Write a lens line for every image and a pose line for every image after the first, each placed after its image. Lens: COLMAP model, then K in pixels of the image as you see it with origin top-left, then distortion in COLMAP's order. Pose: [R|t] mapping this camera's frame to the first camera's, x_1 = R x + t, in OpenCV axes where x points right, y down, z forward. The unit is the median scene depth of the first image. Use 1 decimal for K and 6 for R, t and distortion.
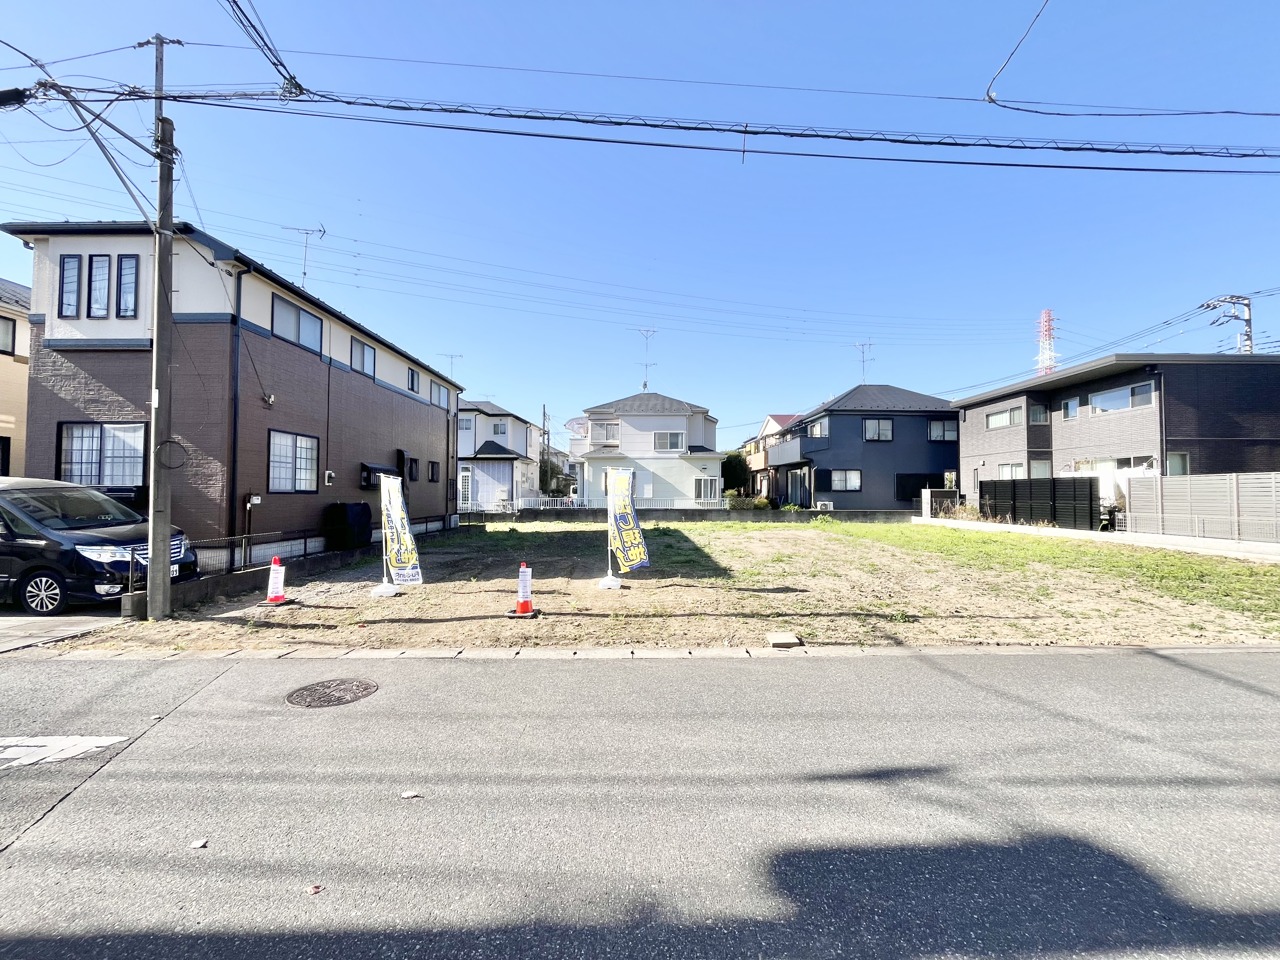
lens RADIAL K [[519.6, 0, 637.7], [0, 519.6, 476.0], [0, 0, 1]] dist [-0.007114, 0.001052]
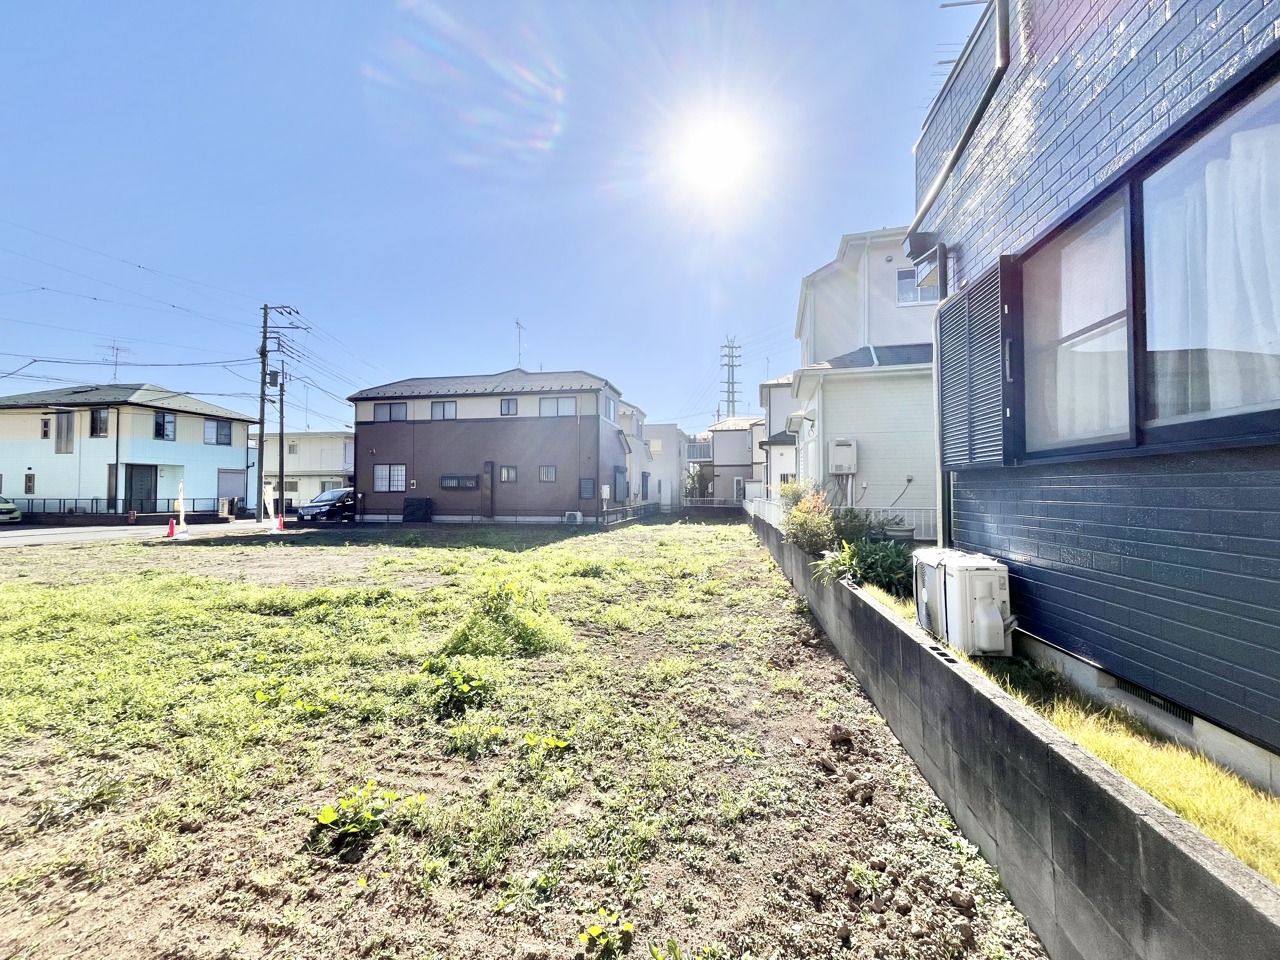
lens RADIAL K [[519.6, 0, 641.3], [0, 519.6, 477.5], [0, 0, 1]] dist [-0.007114, 0.001052]
pose [[-0.175320, -0.028723, -0.984092, 0.700164], [0.033079, 0.998838, -0.035046, 0.046578], [0.983956, -0.038697, -0.174166, 1.350833]]
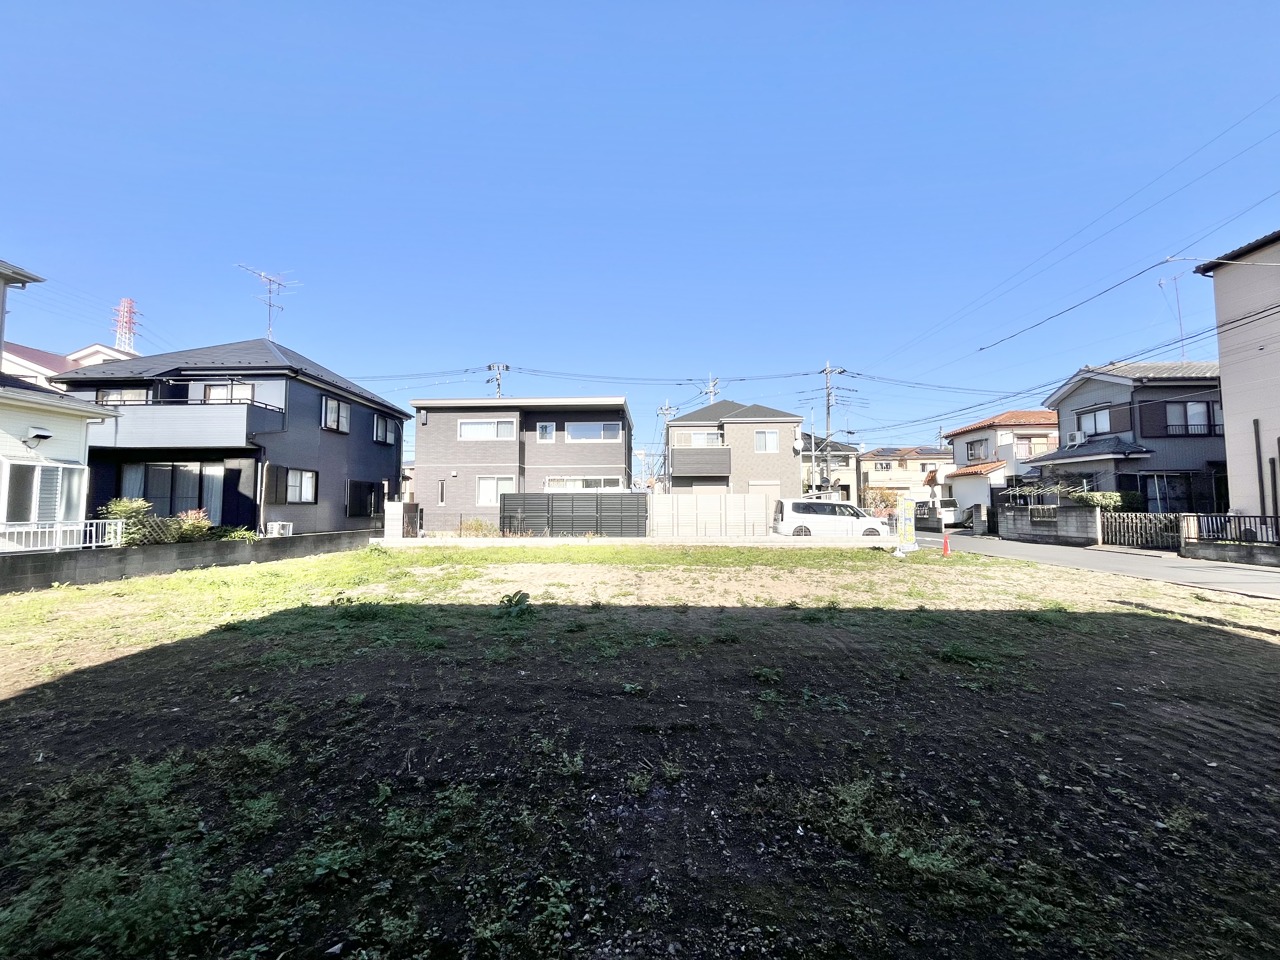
lens RADIAL K [[519.6, 0, 639.0], [0, 519.6, 476.9], [0, 0, 1]] dist [-0.007114, 0.001052]
pose [[0.034769, 0.059272, 0.997636, -0.298290], [-0.030714, 0.997832, -0.058214, 0.029084], [-0.998923, -0.028617, 0.036514, 0.819324]]
